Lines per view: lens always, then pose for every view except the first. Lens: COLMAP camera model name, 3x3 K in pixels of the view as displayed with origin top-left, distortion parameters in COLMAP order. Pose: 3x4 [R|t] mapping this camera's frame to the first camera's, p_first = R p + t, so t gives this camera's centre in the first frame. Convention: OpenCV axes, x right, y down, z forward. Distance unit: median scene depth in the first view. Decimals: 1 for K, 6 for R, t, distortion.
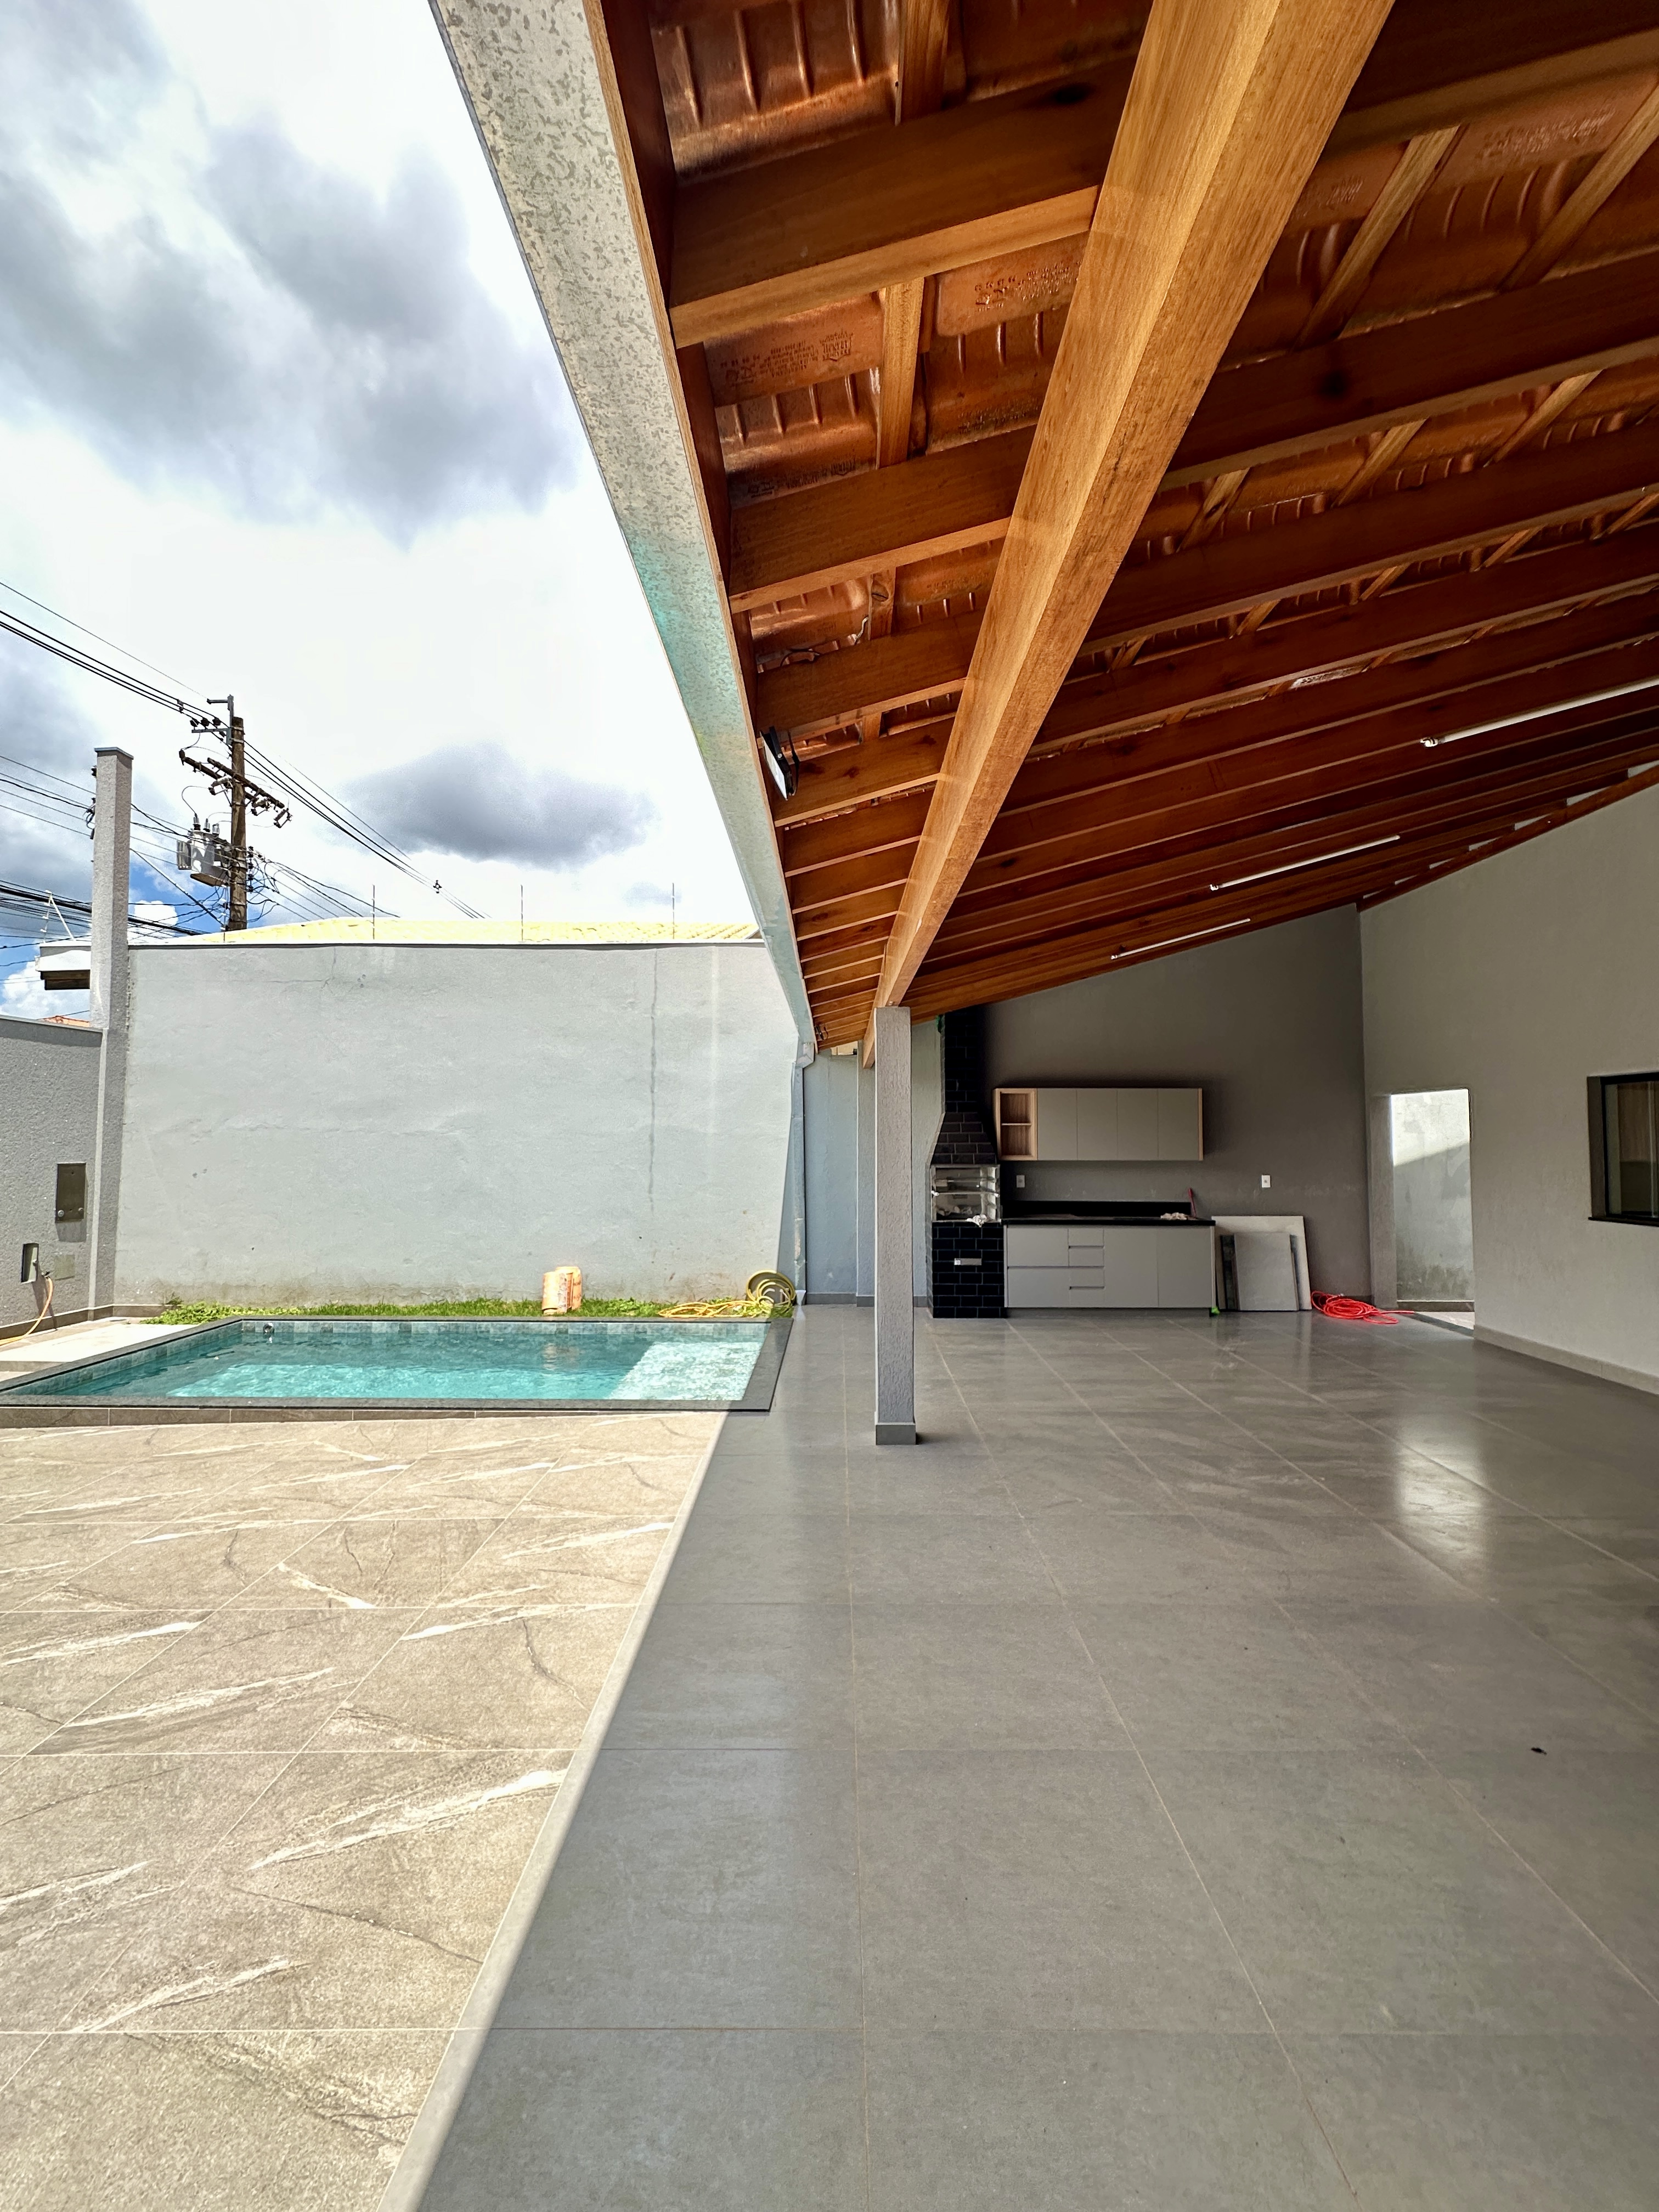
lens RADIAL K [[878.6, 0, 830.1], [0, 878.6, 1109.7], [0, 0, 1]] dist [-0.001439, -0.010047]
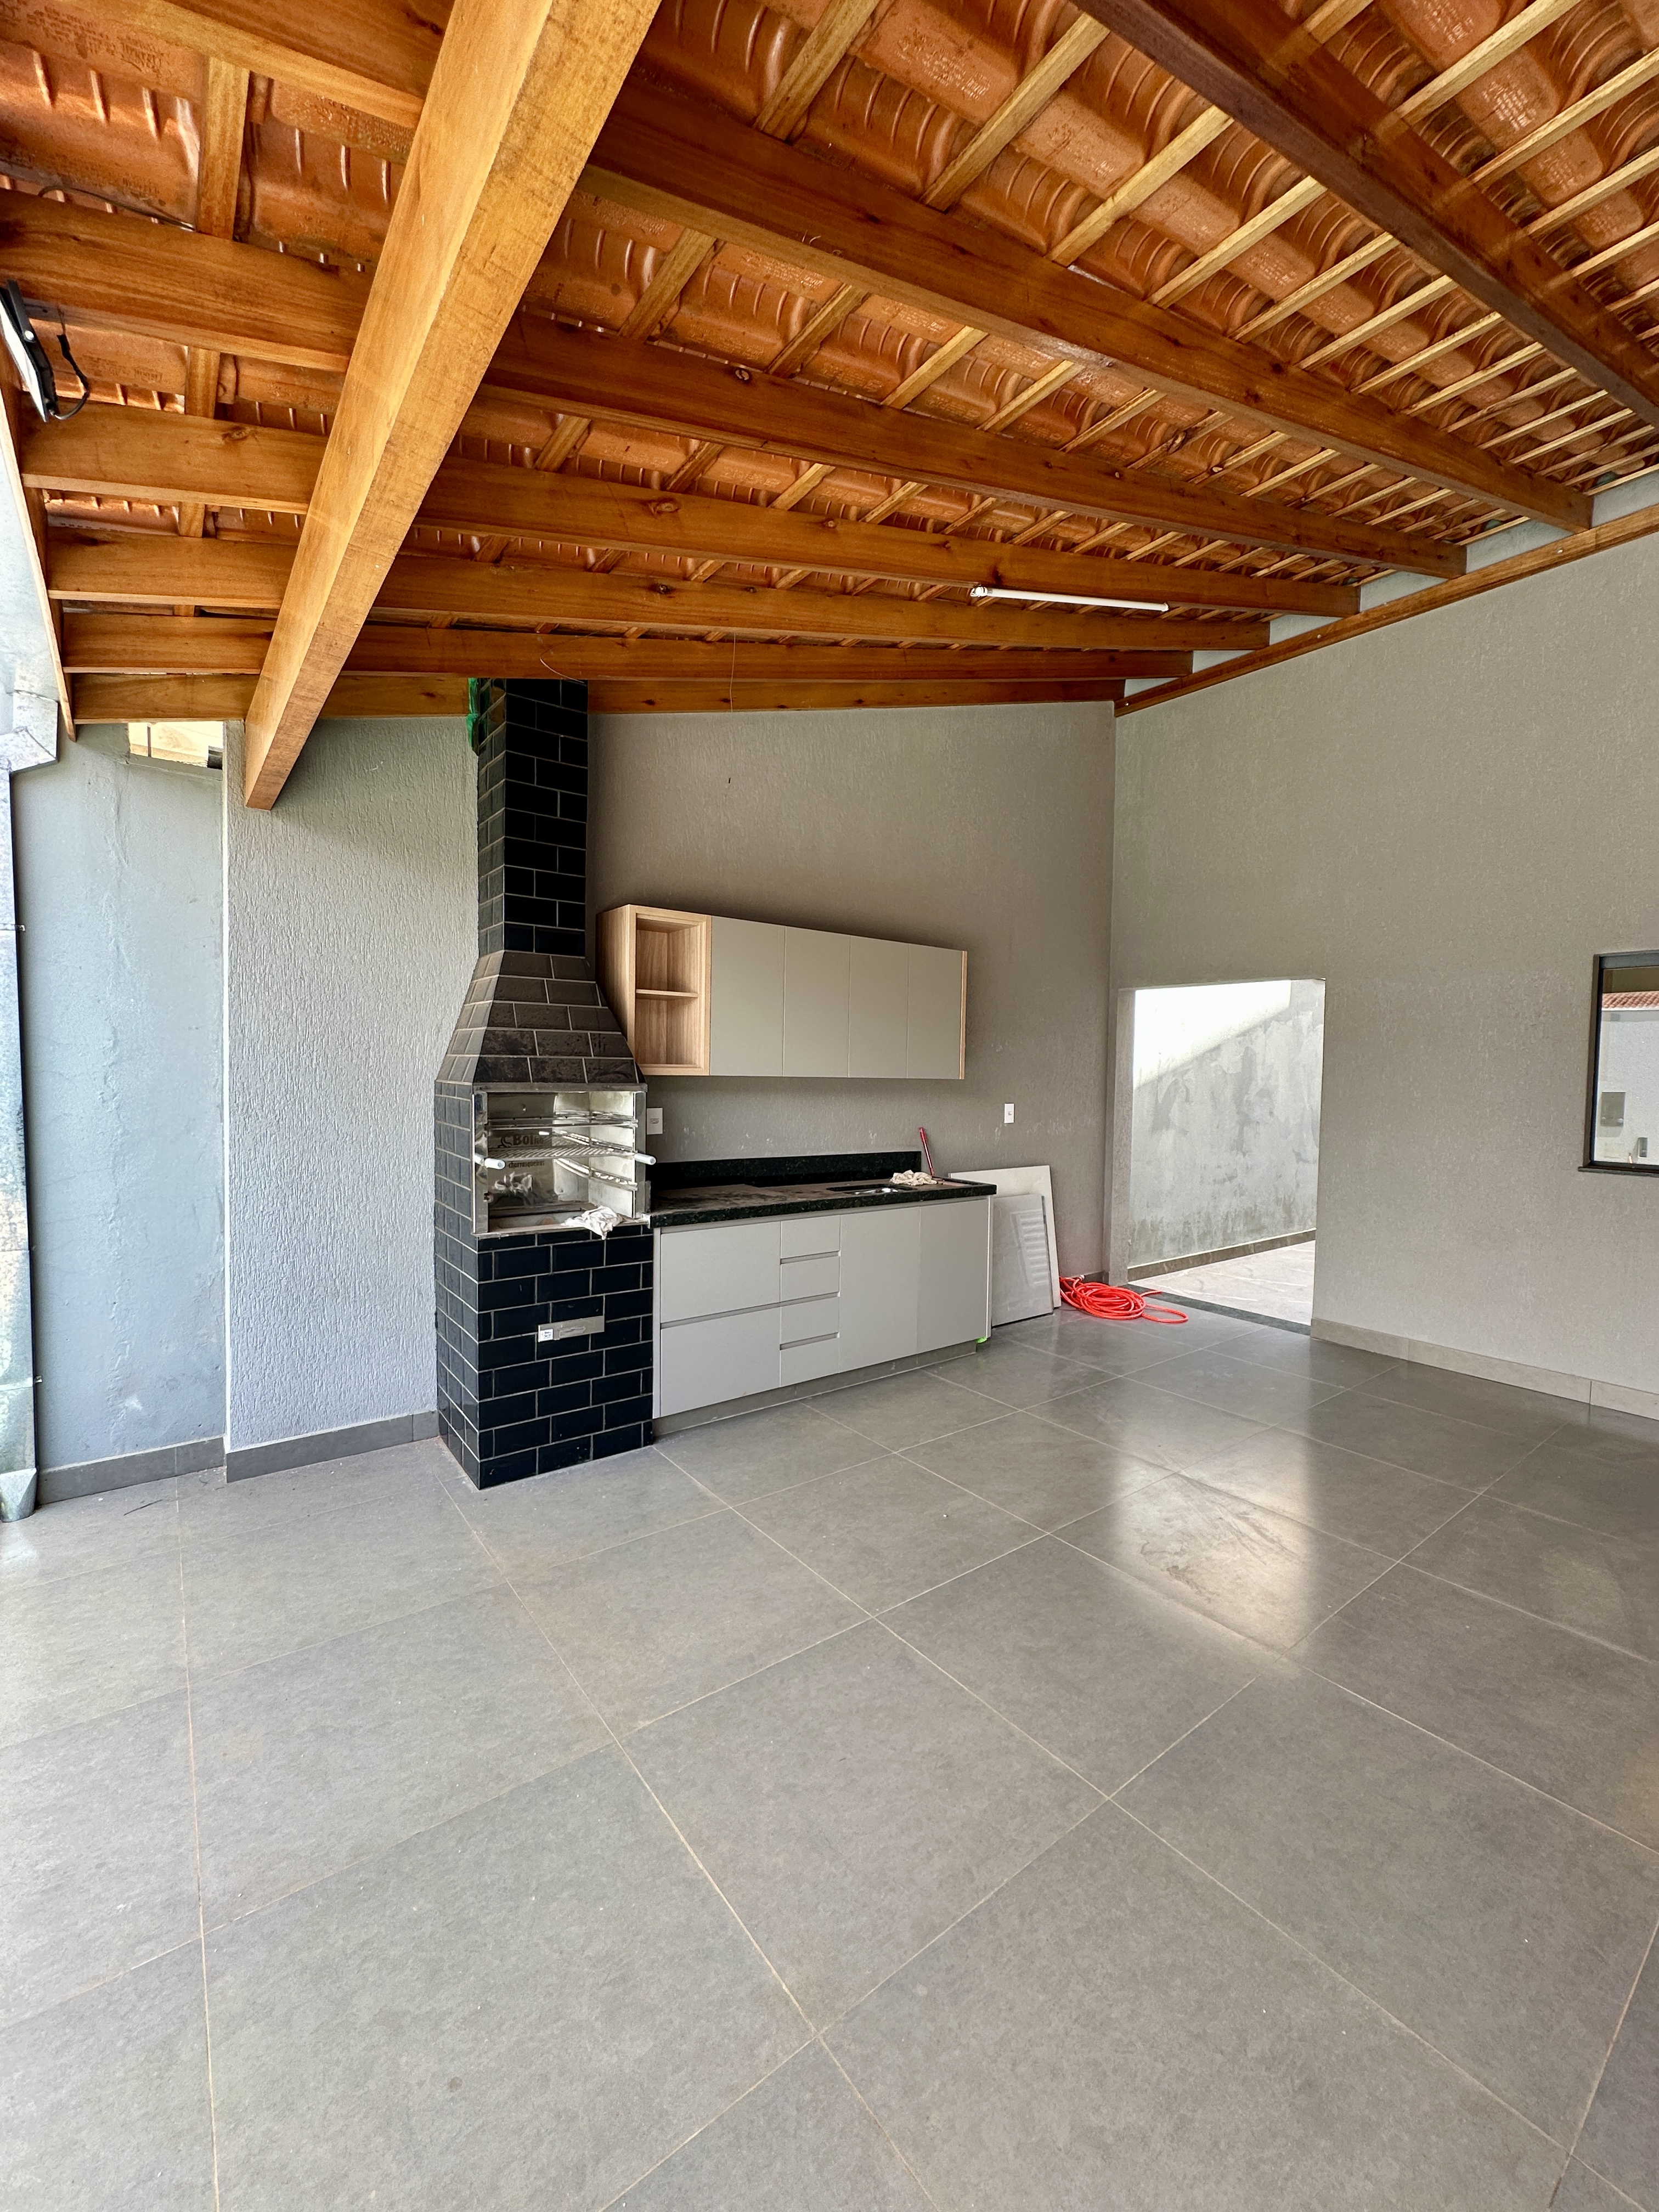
lens RADIAL K [[878.6, 0, 830.1], [0, 878.6, 1109.7], [0, 0, 1]] dist [-0.001439, -0.010047]
pose [[0.789274, -0.014043, 0.613880, 0.006722], [-0.037775, 0.996735, 0.071368, 0.040721], [-0.612878, -0.079518, 0.786166, 0.611815]]
